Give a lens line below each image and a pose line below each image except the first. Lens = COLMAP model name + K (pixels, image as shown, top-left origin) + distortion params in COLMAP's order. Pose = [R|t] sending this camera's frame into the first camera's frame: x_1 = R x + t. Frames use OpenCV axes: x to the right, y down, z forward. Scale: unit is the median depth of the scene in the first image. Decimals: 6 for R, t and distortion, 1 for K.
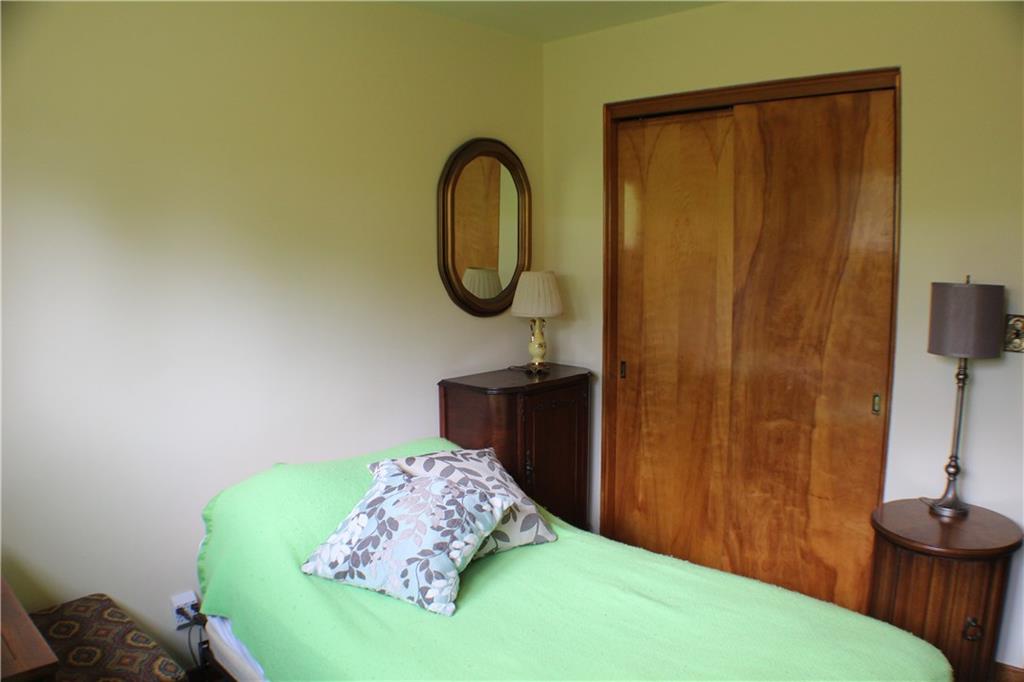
lens RADIAL K [[753.7, 0, 512.0], [0, 753.7, 341.0], [0, 0, 1]] dist [-0.207421, 0.071711]
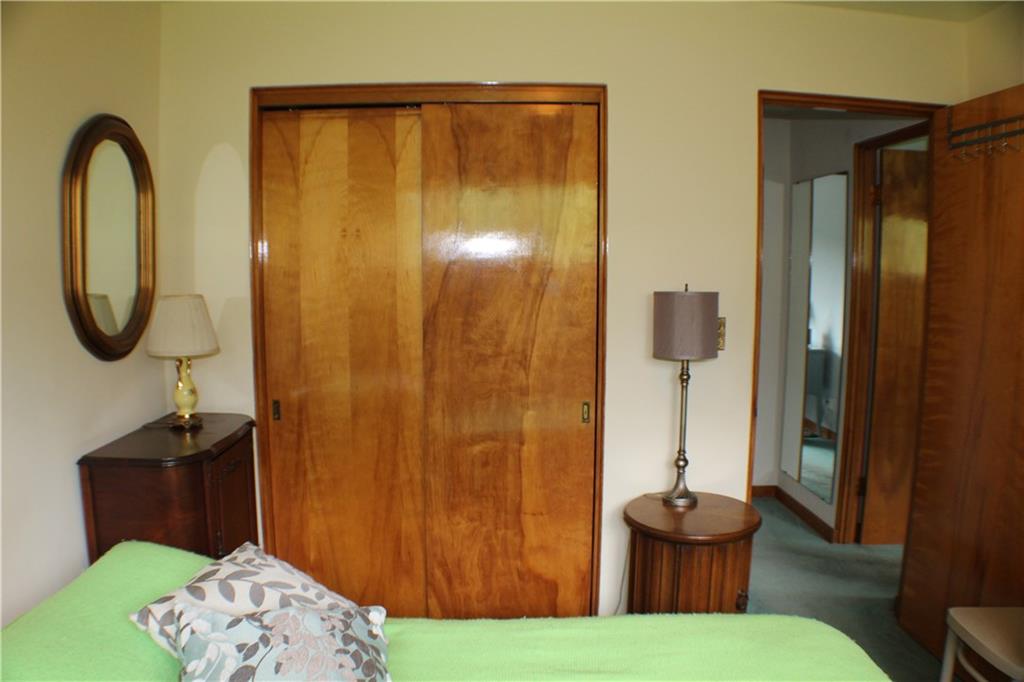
lens RADIAL K [[753.7, 0, 512.0], [0, 753.7, 341.0], [0, 0, 1]] dist [-0.207421, 0.071711]
pose [[0.710317, -0.069405, 0.700452, -0.278896], [0.081807, 0.996523, 0.015783, -0.035191], [-0.699112, 0.046091, 0.713525, 0.278159]]
